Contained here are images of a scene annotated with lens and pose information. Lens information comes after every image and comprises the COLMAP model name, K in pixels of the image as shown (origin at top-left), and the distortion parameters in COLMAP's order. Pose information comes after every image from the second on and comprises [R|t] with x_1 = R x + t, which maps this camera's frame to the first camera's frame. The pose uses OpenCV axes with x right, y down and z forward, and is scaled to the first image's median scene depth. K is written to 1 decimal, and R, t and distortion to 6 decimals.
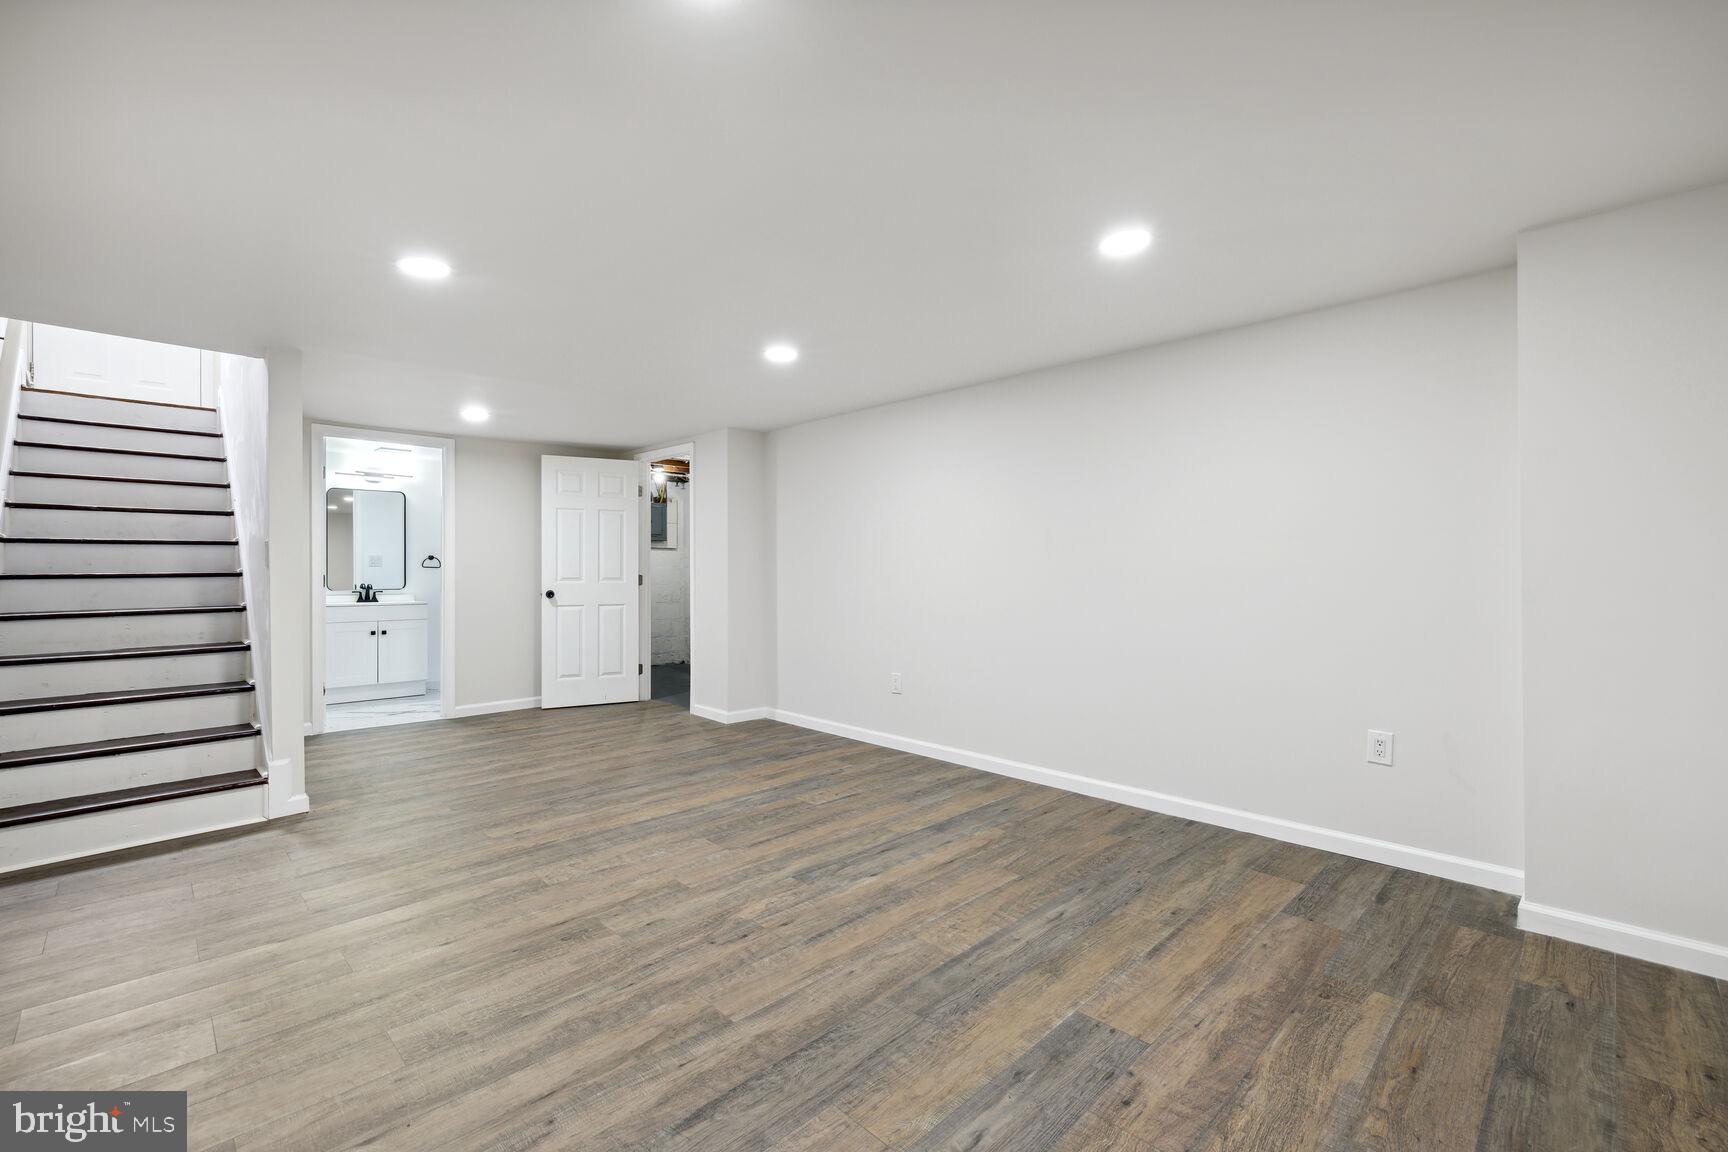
lens RADIAL K [[722.9, 0, 862.7], [0, 722.9, 574.2], [0, 0, 1]] dist [0.003594, 0.000626]
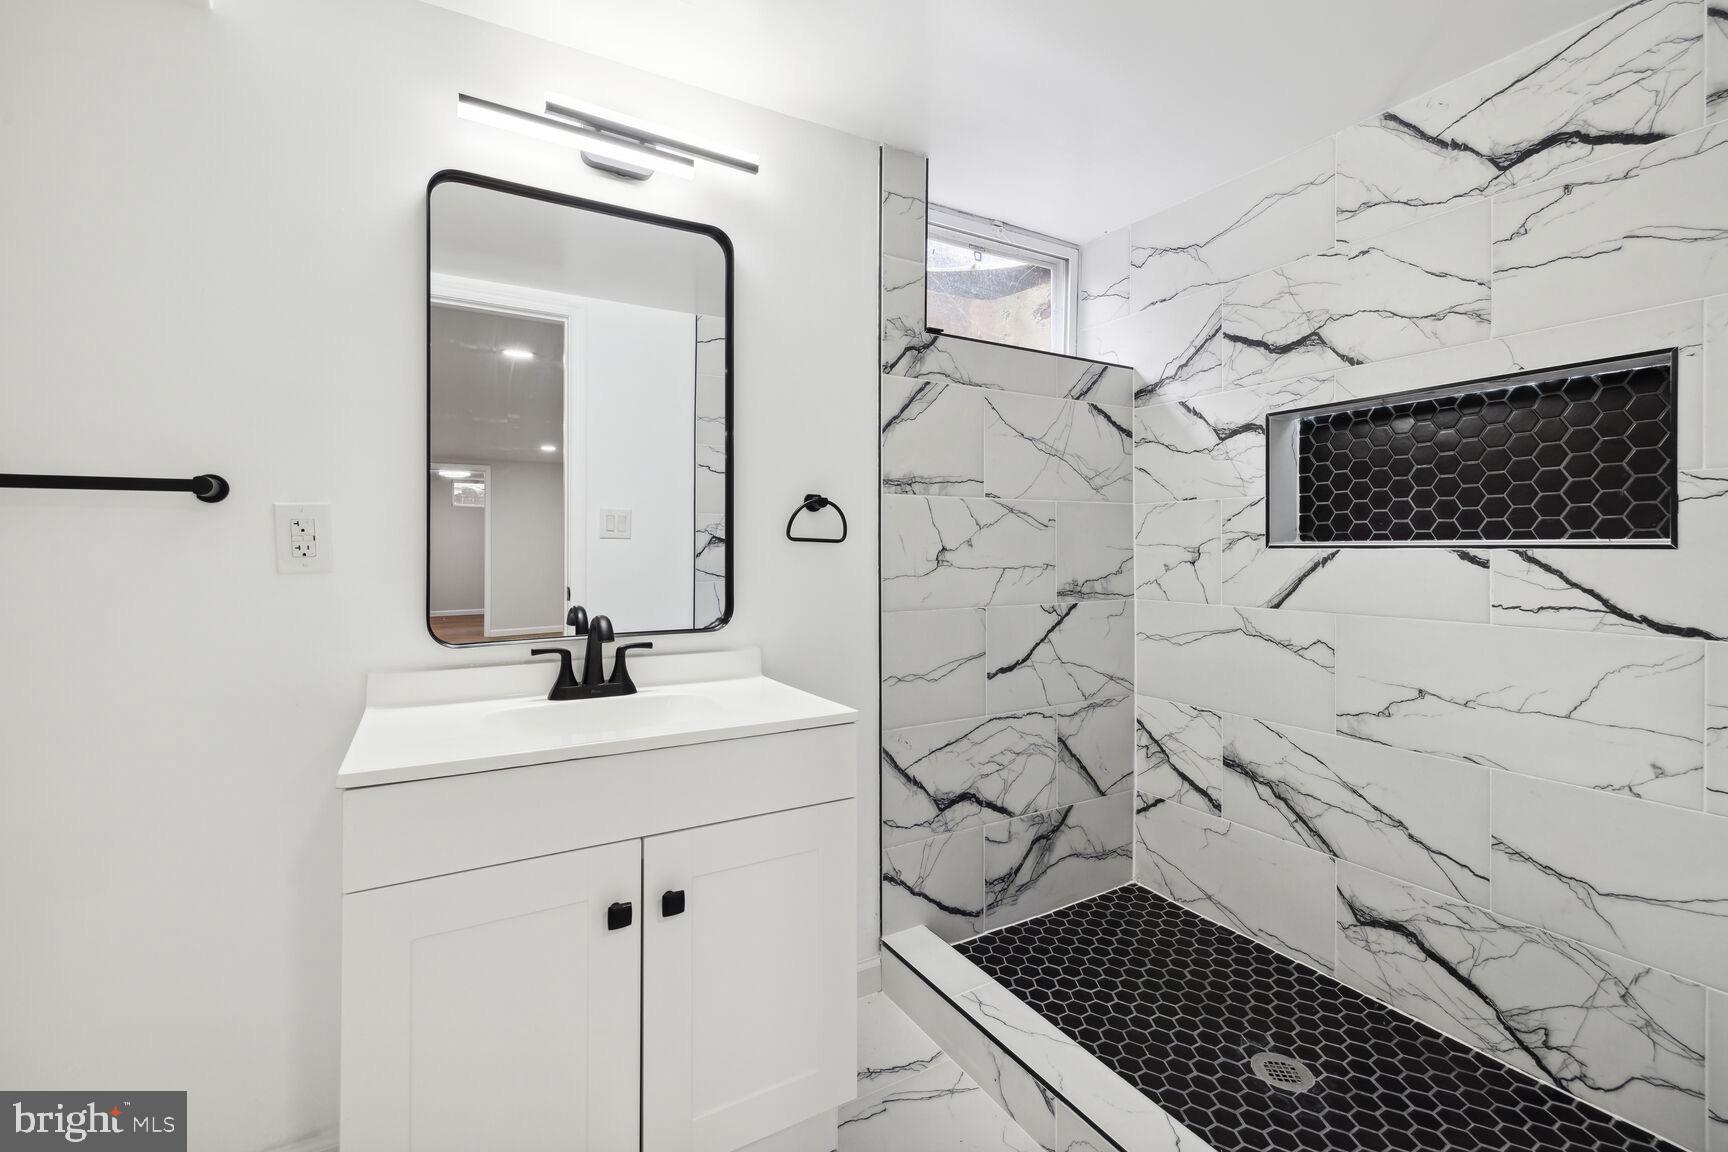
lens RADIAL K [[722.9, 0, 863.2], [0, 722.9, 565.2], [0, 0, 1]] dist [0.003594, 0.000626]
pose [[0.968253, 0.007643, -0.249856, -0.548564], [-0.004937, 0.999922, 0.011458, -0.004110], [0.249924, -0.009861, 0.968215, 0.806155]]
